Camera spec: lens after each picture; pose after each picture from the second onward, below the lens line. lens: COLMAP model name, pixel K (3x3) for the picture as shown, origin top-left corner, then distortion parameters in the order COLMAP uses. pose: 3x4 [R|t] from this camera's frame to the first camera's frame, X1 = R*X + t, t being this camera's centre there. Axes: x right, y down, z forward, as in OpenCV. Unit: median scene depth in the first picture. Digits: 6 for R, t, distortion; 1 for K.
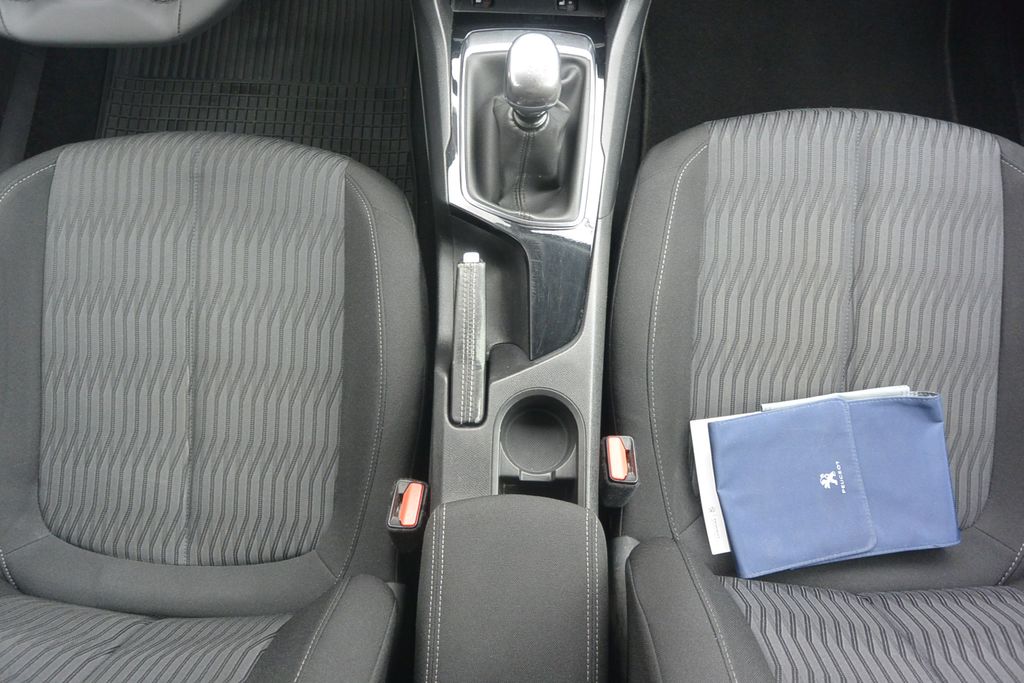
lens RADIAL K [[778.5, 0, 504.2], [0, 778.5, 338.9], [0, 0, 1]] dist [-0.005274, 0.015949]
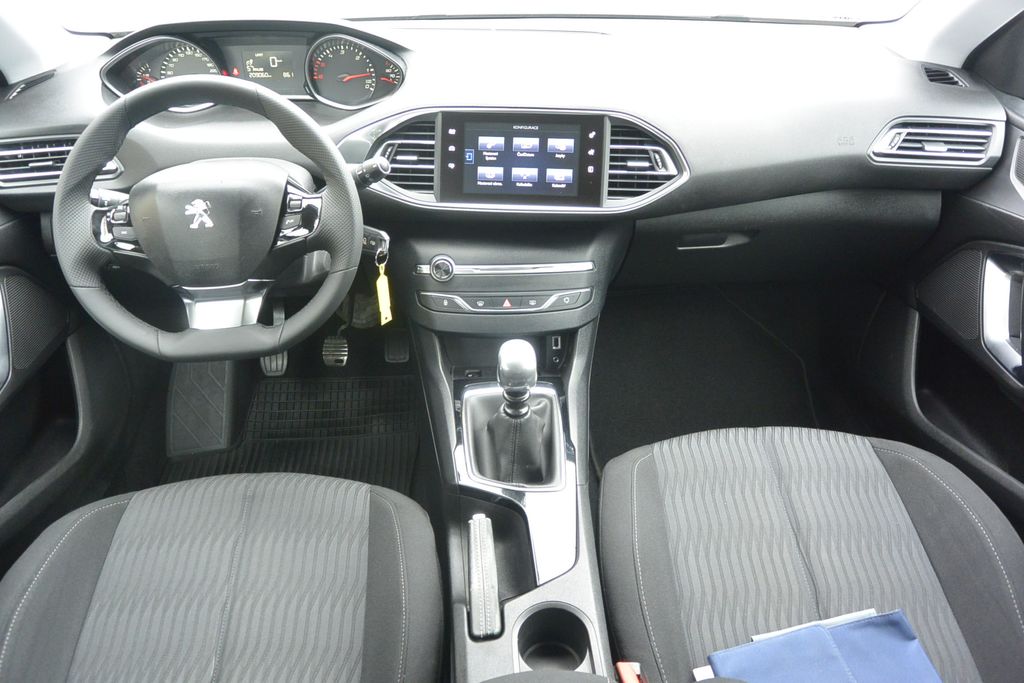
lens RADIAL K [[778.5, 0, 505.9], [0, 778.5, 335.5], [0, 0, 1]] dist [-0.005274, 0.015949]
pose [[0.995843, -0.050899, 0.075536, -0.071241], [0.088800, 0.727085, -0.680781, 0.477187], [-0.020271, 0.684659, 0.728582, -0.076385]]
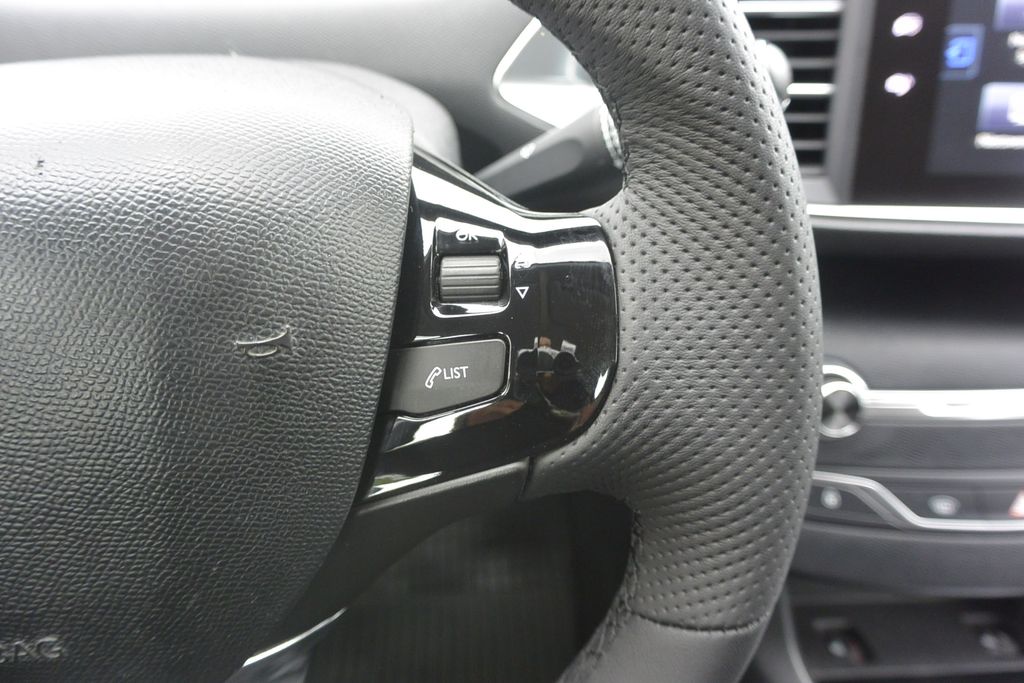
lens RADIAL K [[727.0, 0, 512.4], [0, 727.0, 339.2], [0, 0, 1]] dist [0.021801, 0.003143]
pose [[0.995818, -0.069655, 0.059120, -0.274669], [0.091352, 0.768710, -0.633040, -0.296467], [-0.001351, 0.635793, 0.771858, 0.467684]]
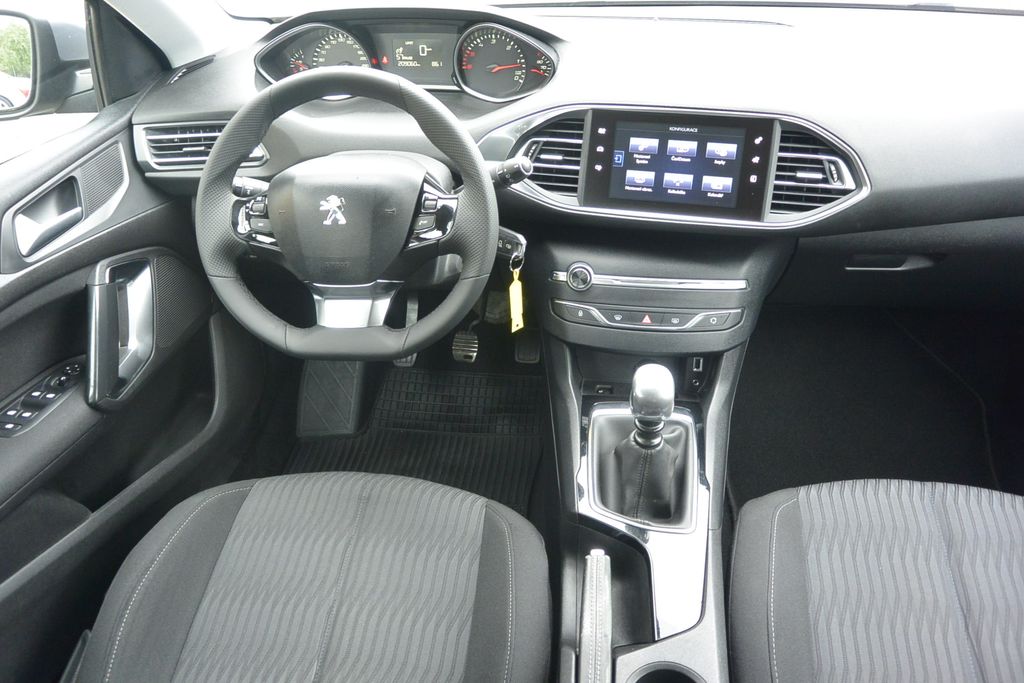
lens RADIAL K [[778.5, 0, 507.4], [0, 778.5, 336.4], [0, 0, 1]] dist [-0.005274, 0.015949]
pose [[0.995014, 0.028230, -0.095661, -0.066561], [-0.085019, 0.741548, -0.665490, 0.387489], [0.052150, 0.670305, 0.740251, -0.046955]]
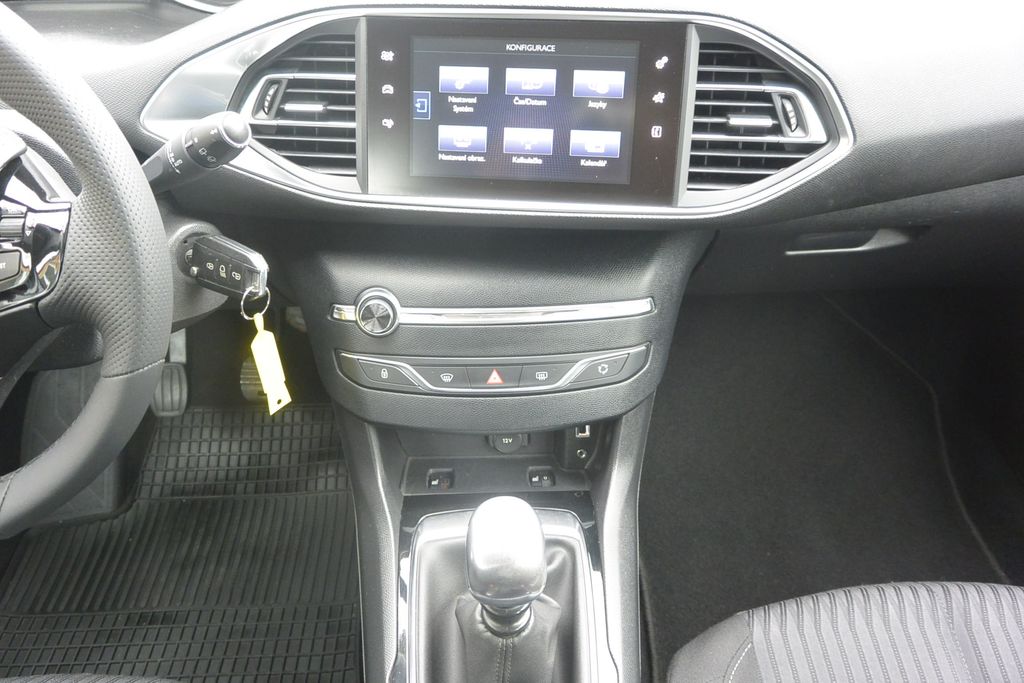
lens RADIAL K [[778.5, 0, 506.6], [0, 778.5, 337.1], [0, 0, 1]] dist [-0.005274, 0.015949]
pose [[0.997366, -0.051975, 0.050585, 0.009375], [0.072007, 0.792978, -0.604980, -0.051616], [-0.008669, 0.607030, 0.794632, 0.248696]]
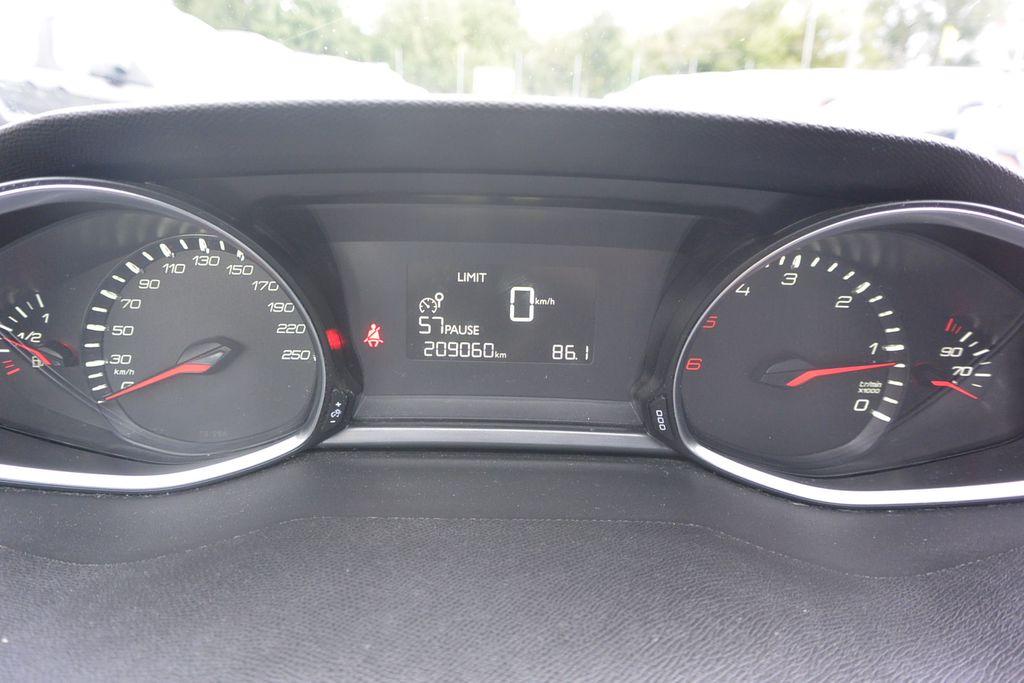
lens RADIAL K [[778.5, 0, 514.9], [0, 778.5, 339.9], [0, 0, 1]] dist [-0.005274, 0.015949]
pose [[0.998945, 0.011150, 0.044545, -0.382881], [0.031689, 0.534663, -0.844471, -0.576046], [-0.033232, 0.844992, 0.533745, 0.445393]]
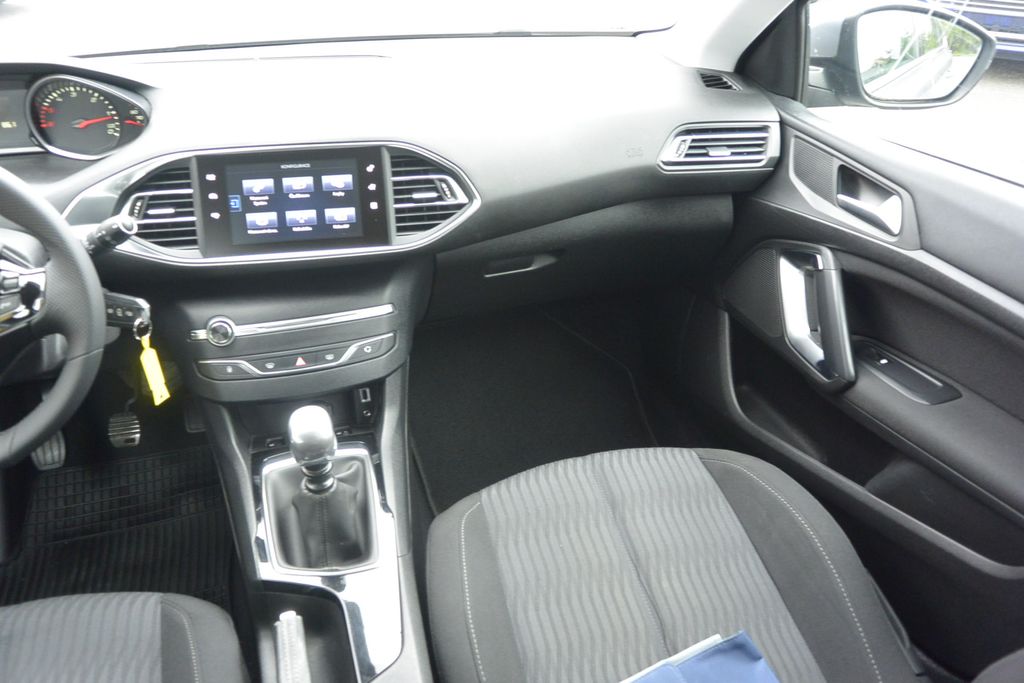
lens RADIAL K [[778.5, 0, 502.5], [0, 778.5, 337.8], [0, 0, 1]] dist [-0.005274, 0.015949]
pose [[0.949708, -0.170114, 0.262898, 0.019911], [0.305327, 0.689400, -0.656889, 0.383522], [-0.069496, 0.704123, 0.706669, -0.033425]]
